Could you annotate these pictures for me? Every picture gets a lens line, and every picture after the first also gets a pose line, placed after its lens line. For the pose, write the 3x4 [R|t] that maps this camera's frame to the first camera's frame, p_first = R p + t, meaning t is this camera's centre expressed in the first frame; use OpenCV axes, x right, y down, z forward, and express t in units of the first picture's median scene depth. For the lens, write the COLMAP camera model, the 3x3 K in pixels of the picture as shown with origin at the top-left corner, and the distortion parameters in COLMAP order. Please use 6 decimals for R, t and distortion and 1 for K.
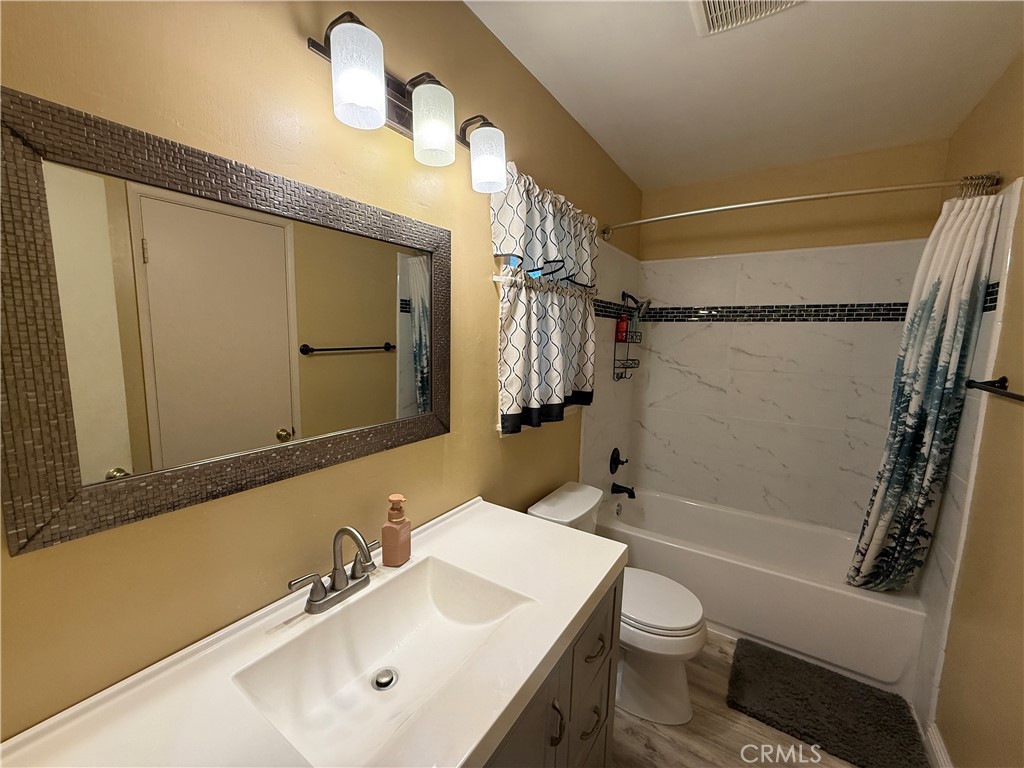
lens RADIAL K [[408.1, 0, 510.7], [0, 408.1, 385.2], [0, 0, 1]] dist [-0.001202, 0.000284]
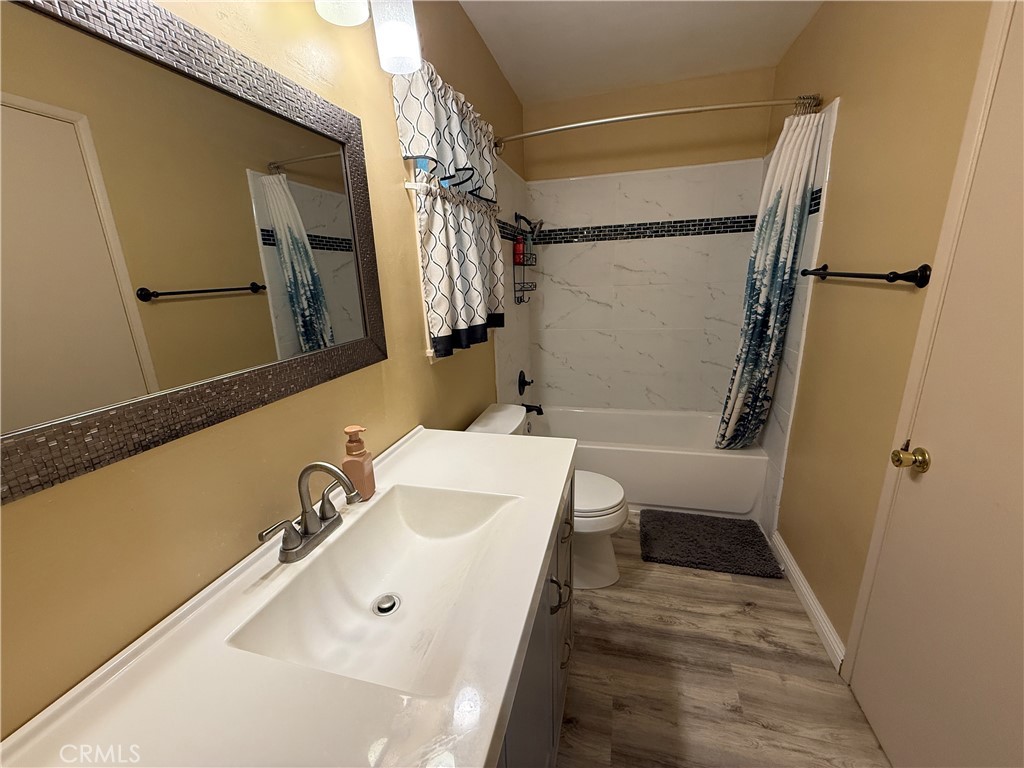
lens RADIAL K [[408.1, 0, 510.7], [0, 408.1, 385.2], [0, 0, 1]] dist [-0.001202, 0.000284]
pose [[0.947321, -0.138484, 0.288800, -0.130190], [0.097535, 0.983600, 0.151716, 0.050704], [-0.305074, -0.115556, 0.945292, 0.031763]]
